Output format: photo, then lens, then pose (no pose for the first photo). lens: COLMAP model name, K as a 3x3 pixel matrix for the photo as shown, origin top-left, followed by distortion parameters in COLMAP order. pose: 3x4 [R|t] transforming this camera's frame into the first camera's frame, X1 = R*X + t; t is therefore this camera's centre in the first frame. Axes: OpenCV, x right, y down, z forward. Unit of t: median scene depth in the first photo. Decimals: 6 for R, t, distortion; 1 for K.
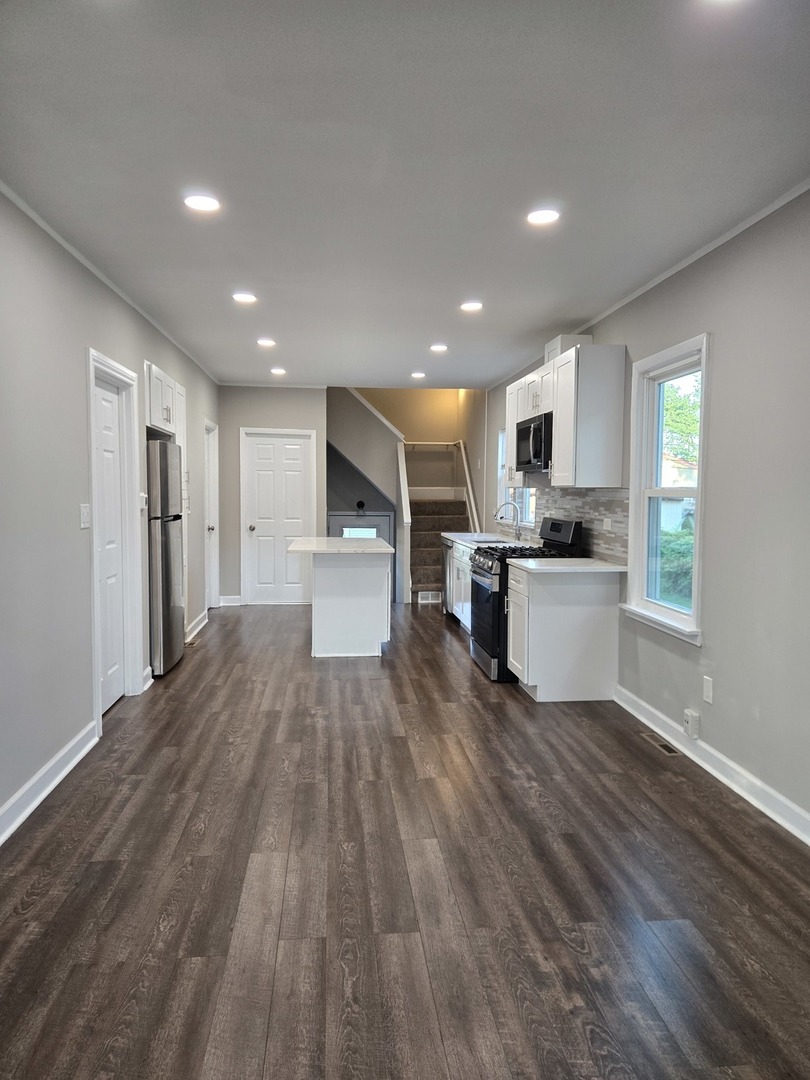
lens RADIAL K [[729.8, 0, 405.5], [0, 729.8, 541.9], [0, 0, 1]] dist [0.055205, -0.031830]
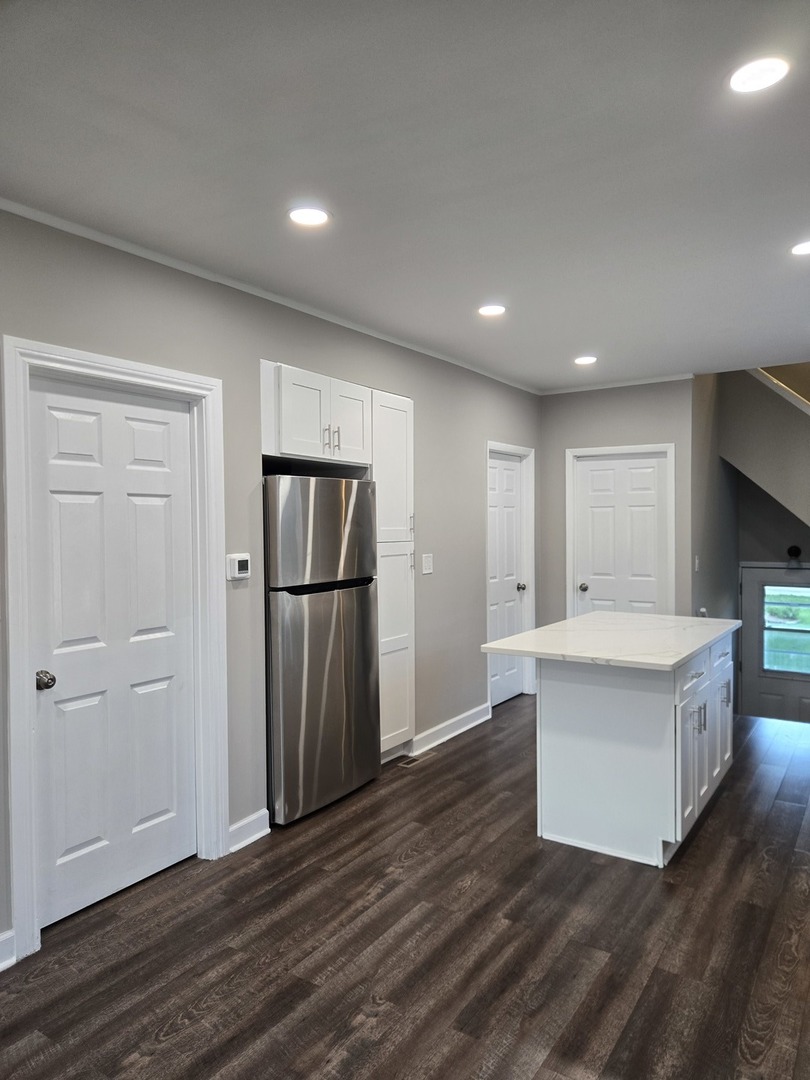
lens RADIAL K [[729.8, 0, 401.9], [0, 729.8, 533.9], [0, 0, 1]] dist [0.055205, -0.031830]
pose [[0.770581, -0.009527, -0.637271, 0.179615], [-0.026377, 0.998555, -0.046823, -0.053874], [0.636796, 0.052890, 0.769216, 0.543582]]
